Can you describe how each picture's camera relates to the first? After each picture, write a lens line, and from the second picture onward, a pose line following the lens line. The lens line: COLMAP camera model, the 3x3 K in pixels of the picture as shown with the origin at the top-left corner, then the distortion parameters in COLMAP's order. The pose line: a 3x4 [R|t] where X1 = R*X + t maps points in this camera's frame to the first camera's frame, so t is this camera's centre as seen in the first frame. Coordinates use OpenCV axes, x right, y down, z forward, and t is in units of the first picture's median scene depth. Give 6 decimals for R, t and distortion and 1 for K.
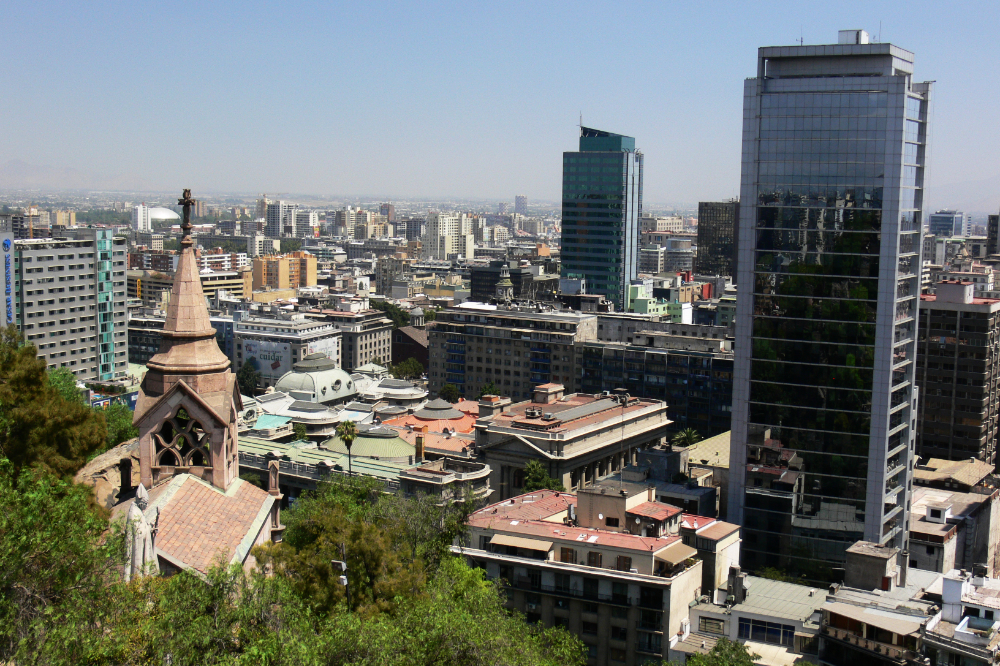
lens RADIAL K [[1217.4, 0, 500.6], [0, 1217.4, 334.3], [0, 0, 1]] dist [-0.065685, 0.000000]
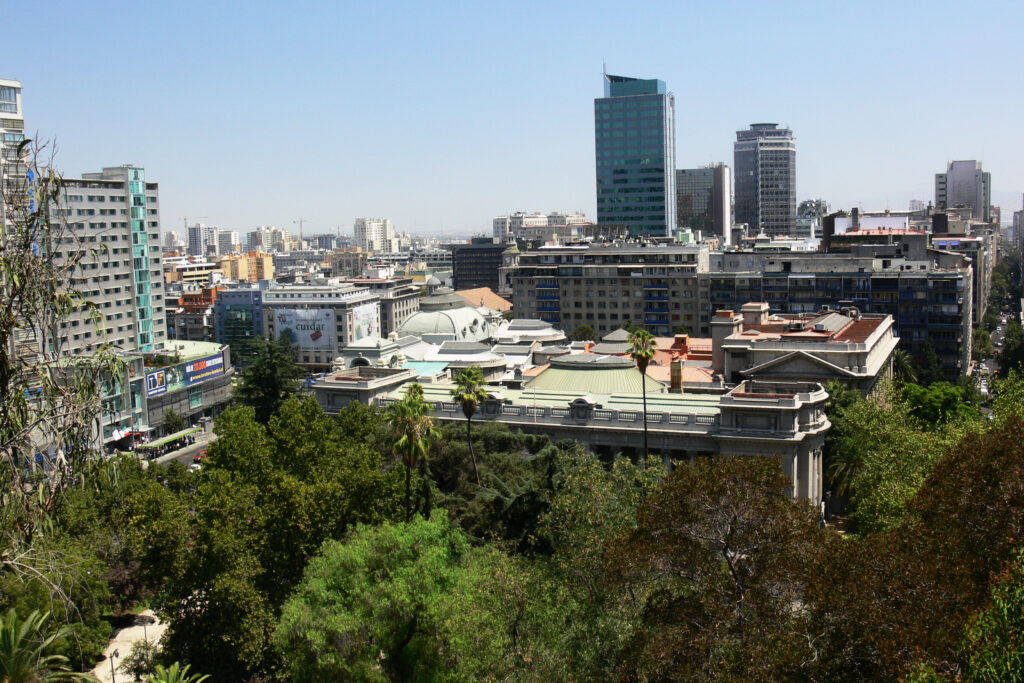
lens RADIAL K [[1037.0, 0, 510.8], [0, 1037.0, 340.3], [0, 0, 1]] dist [-0.132783, 0.000000]
pose [[0.987655, -0.062746, 0.143530, -0.176521], [0.063863, 0.997954, -0.003178, 0.046377], [-0.143037, 0.012305, 0.989641, 0.274048]]
